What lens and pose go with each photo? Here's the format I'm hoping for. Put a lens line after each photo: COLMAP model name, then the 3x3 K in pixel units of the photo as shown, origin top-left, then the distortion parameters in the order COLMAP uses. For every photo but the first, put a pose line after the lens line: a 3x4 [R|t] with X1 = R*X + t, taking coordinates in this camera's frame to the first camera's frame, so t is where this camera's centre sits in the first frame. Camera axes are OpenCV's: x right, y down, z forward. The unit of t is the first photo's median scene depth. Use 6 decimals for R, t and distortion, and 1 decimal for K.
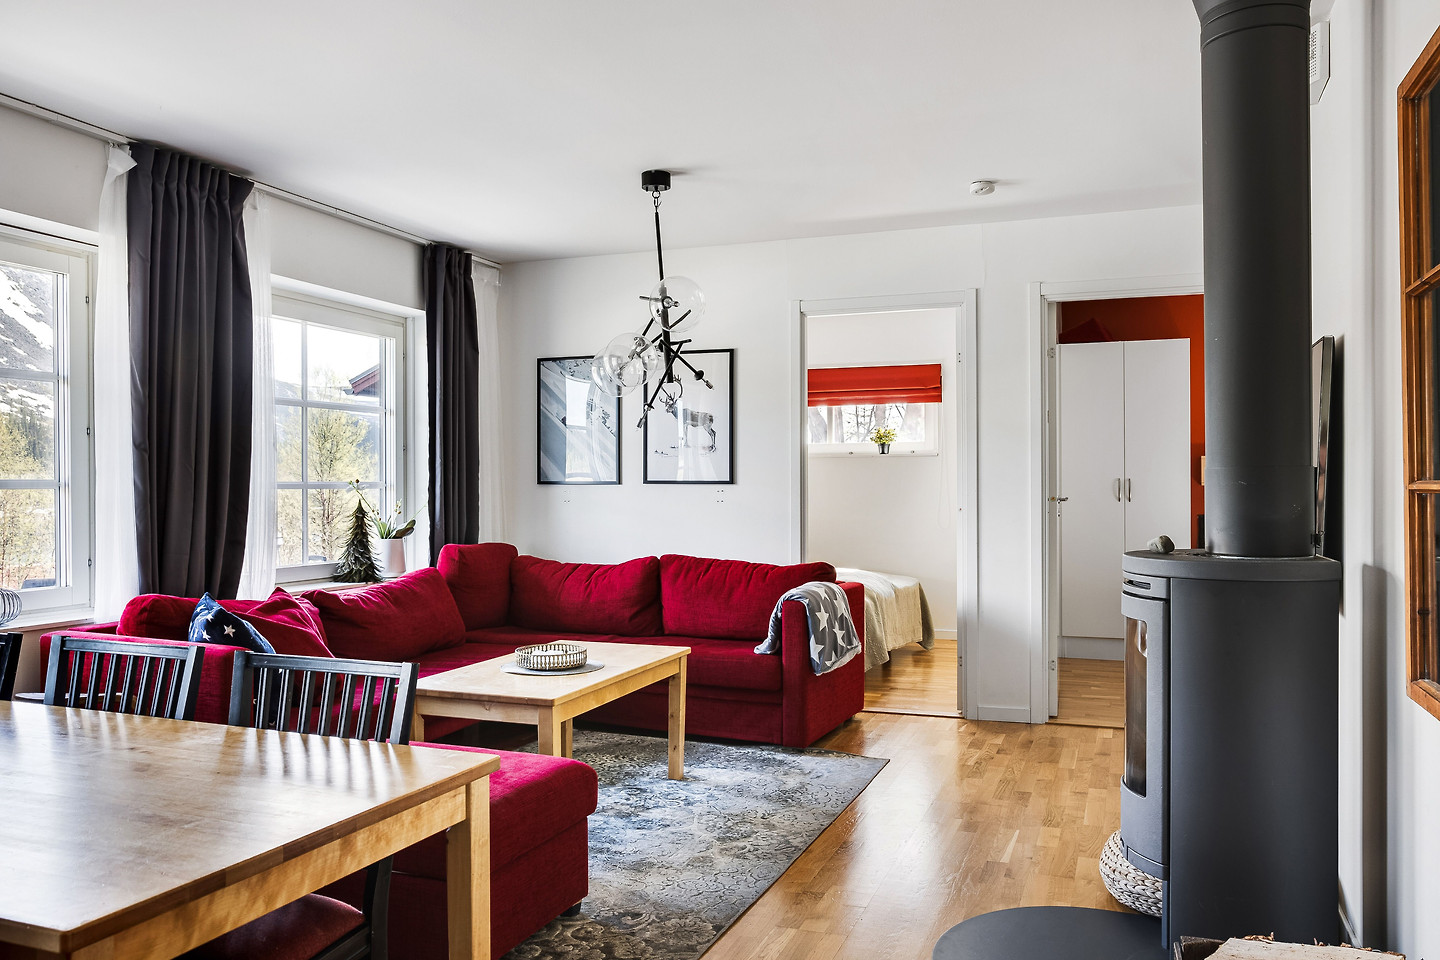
lens RADIAL K [[1089.2, 0, 720.0], [0, 1089.2, 480.0], [0, 0, 1]] dist [-0.030477, 0.082511]
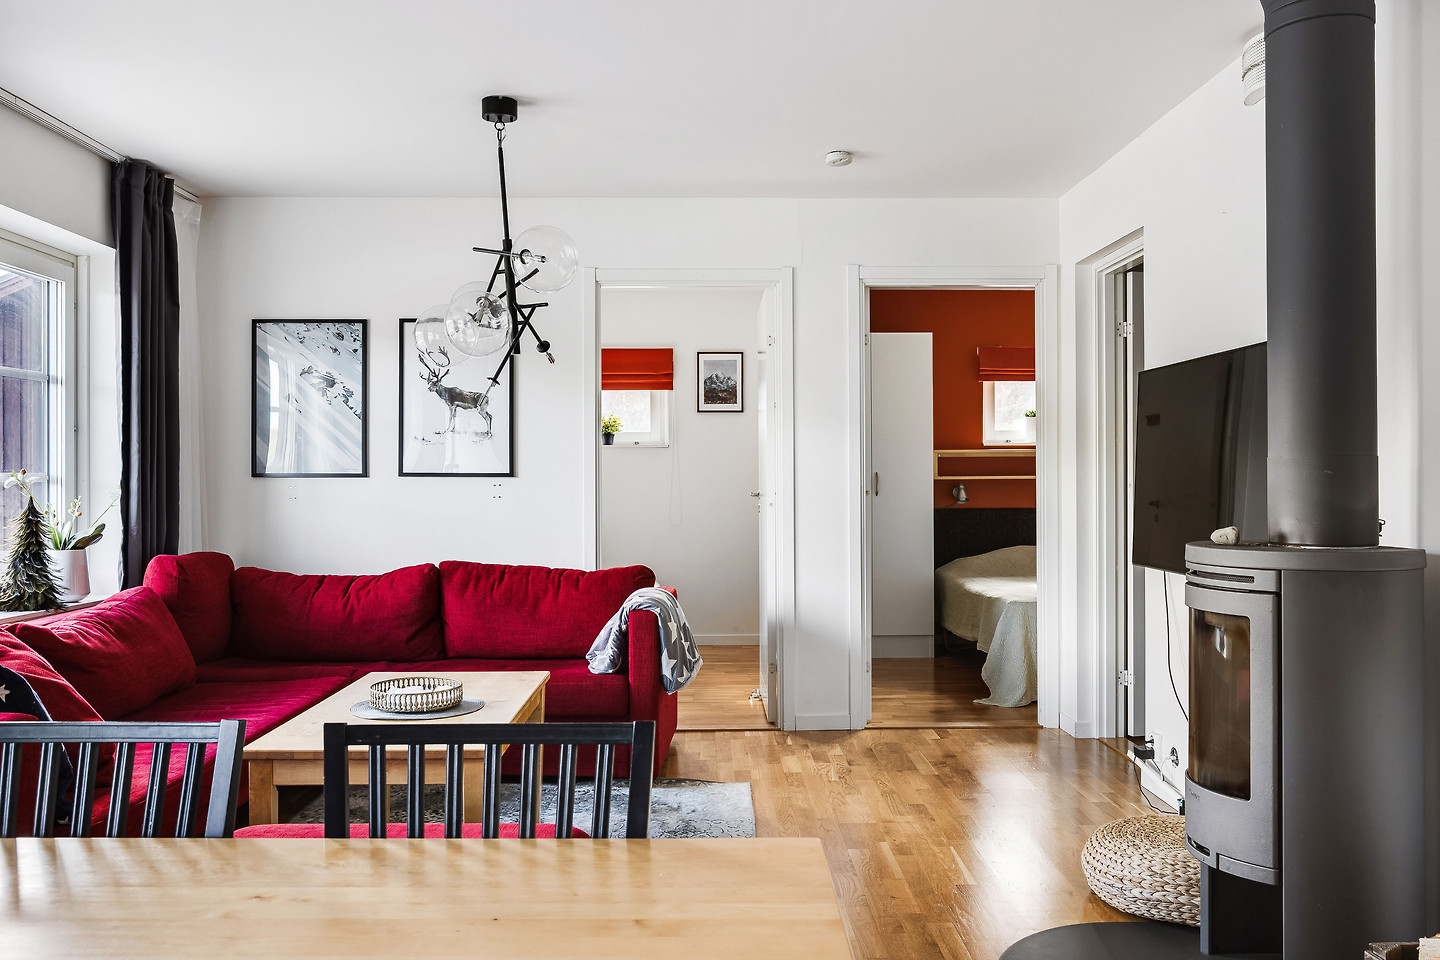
lens RADIAL K [[1155.8, 0, 720.3], [0, 1155.8, 461.8], [0, 0, 1]] dist [-0.005119, -0.001974]
pose [[0.928153, 0.005450, 0.372159, -0.189588], [-0.001011, 0.999926, -0.012121, 0.002988], [-0.372198, 0.010873, 0.928090, 0.102815]]
